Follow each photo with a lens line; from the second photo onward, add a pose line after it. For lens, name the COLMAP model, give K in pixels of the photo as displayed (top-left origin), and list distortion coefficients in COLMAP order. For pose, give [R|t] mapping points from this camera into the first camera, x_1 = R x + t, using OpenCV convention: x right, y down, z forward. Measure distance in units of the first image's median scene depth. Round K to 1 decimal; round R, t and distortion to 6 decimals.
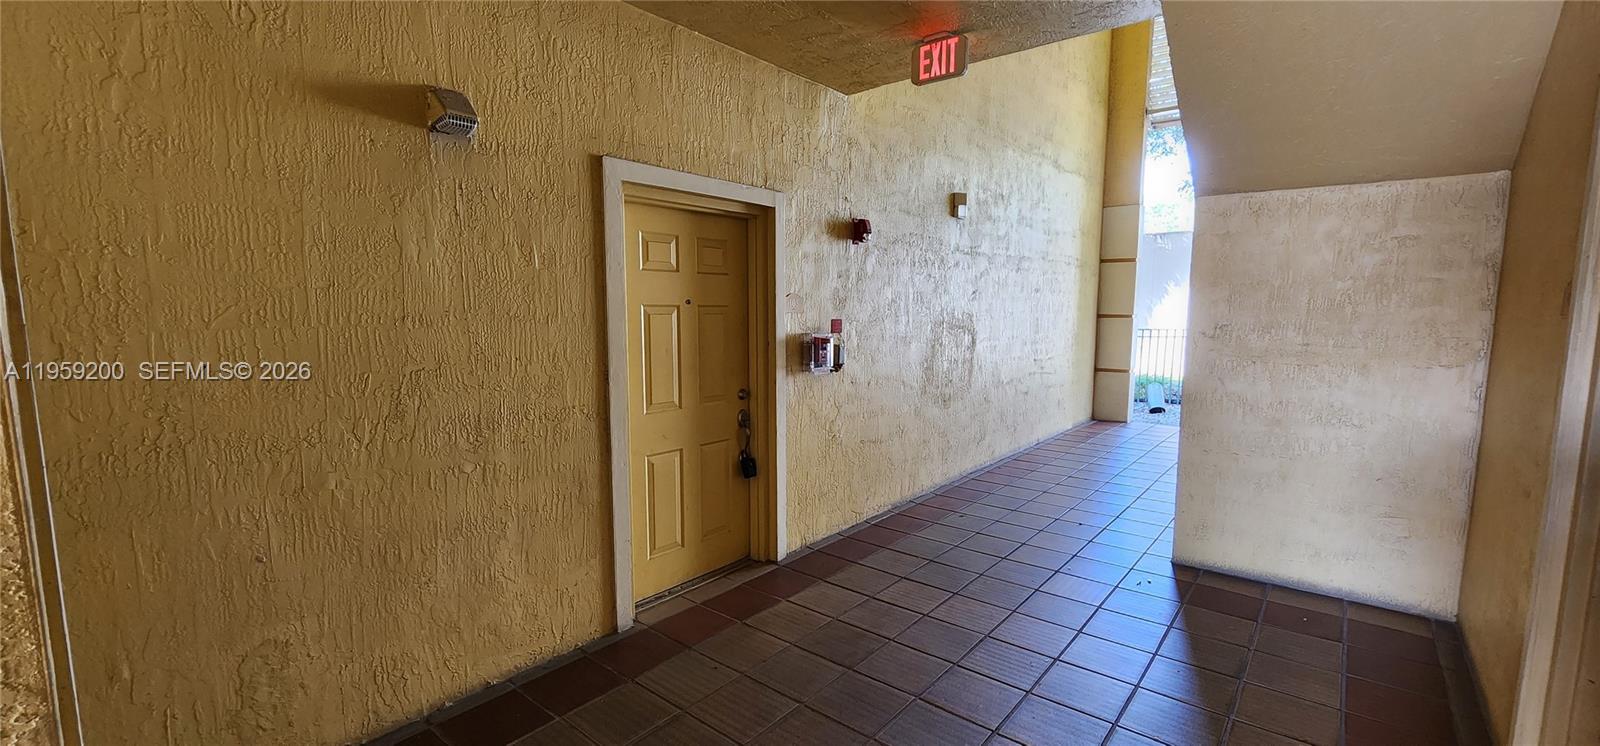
lens RADIAL K [[656.9, 0, 799.2], [0, 656.9, 381.1], [0, 0, 1]] dist [0.001261, -0.000774]
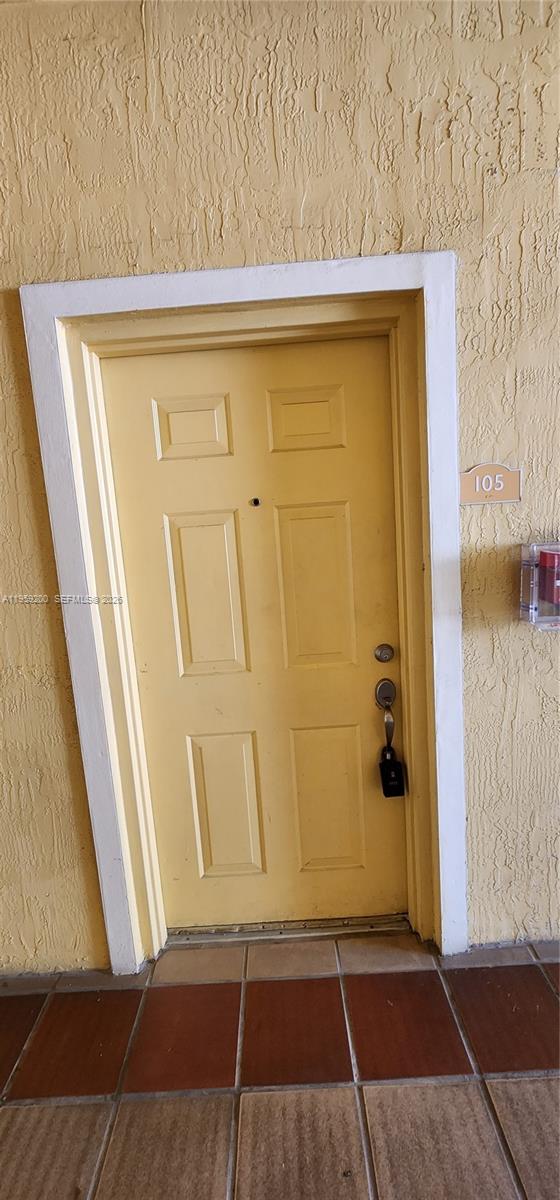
lens RADIAL K [[492.7, 0, 278.2], [0, 492.7, 599.3], [0, 0, 1]] dist [0.001261, -0.000774]
pose [[0.636930, 0.068061, -0.767911, 0.201992], [-0.011070, 0.996800, 0.079166, -0.066061], [0.770842, -0.041922, 0.635645, 0.714987]]
